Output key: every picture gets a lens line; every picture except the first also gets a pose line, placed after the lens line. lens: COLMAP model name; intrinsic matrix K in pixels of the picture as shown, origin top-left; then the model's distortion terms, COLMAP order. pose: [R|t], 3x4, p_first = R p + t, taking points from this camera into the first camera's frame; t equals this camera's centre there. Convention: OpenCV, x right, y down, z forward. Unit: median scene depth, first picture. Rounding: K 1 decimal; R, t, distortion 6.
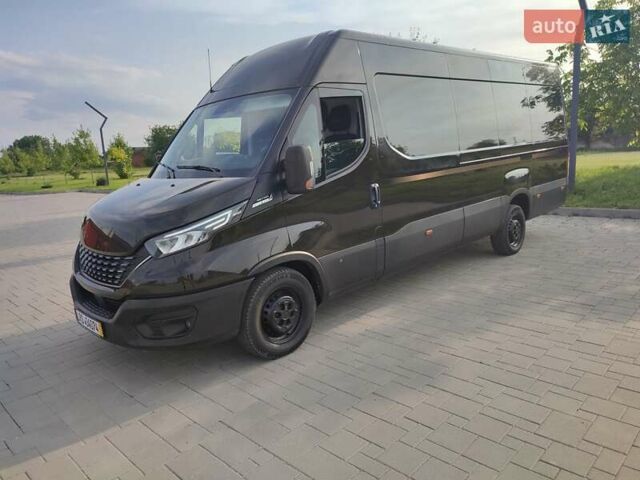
lens RADIAL K [[457.9, 0, 320.0], [0, 457.9, 240.0], [0, 0, 1]] dist [0.043021, -0.044386]
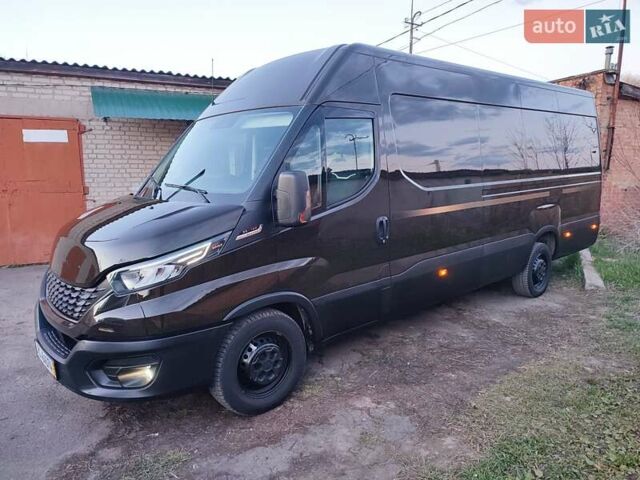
lens RADIAL K [[457.9, 0, 320.0], [0, 457.9, 240.0], [0, 0, 1]] dist [0.043021, -0.044386]
pose [[0.997346, 0.062441, -0.037432, 0.040897], [-0.063541, 0.997559, -0.028948, -0.054037], [0.035533, 0.031250, 0.998880, 0.139127]]
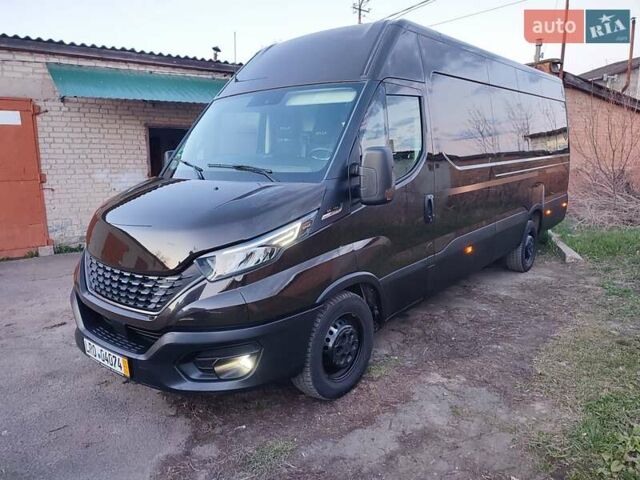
lens RADIAL K [[457.9, 0, 320.0], [0, 457.9, 240.0], [0, 0, 1]] dist [0.043021, -0.044386]
pose [[0.992937, 0.029297, 0.114972, -0.239493], [-0.028263, 0.999544, -0.010610, -0.023989], [-0.115230, 0.007285, 0.993312, 0.171870]]
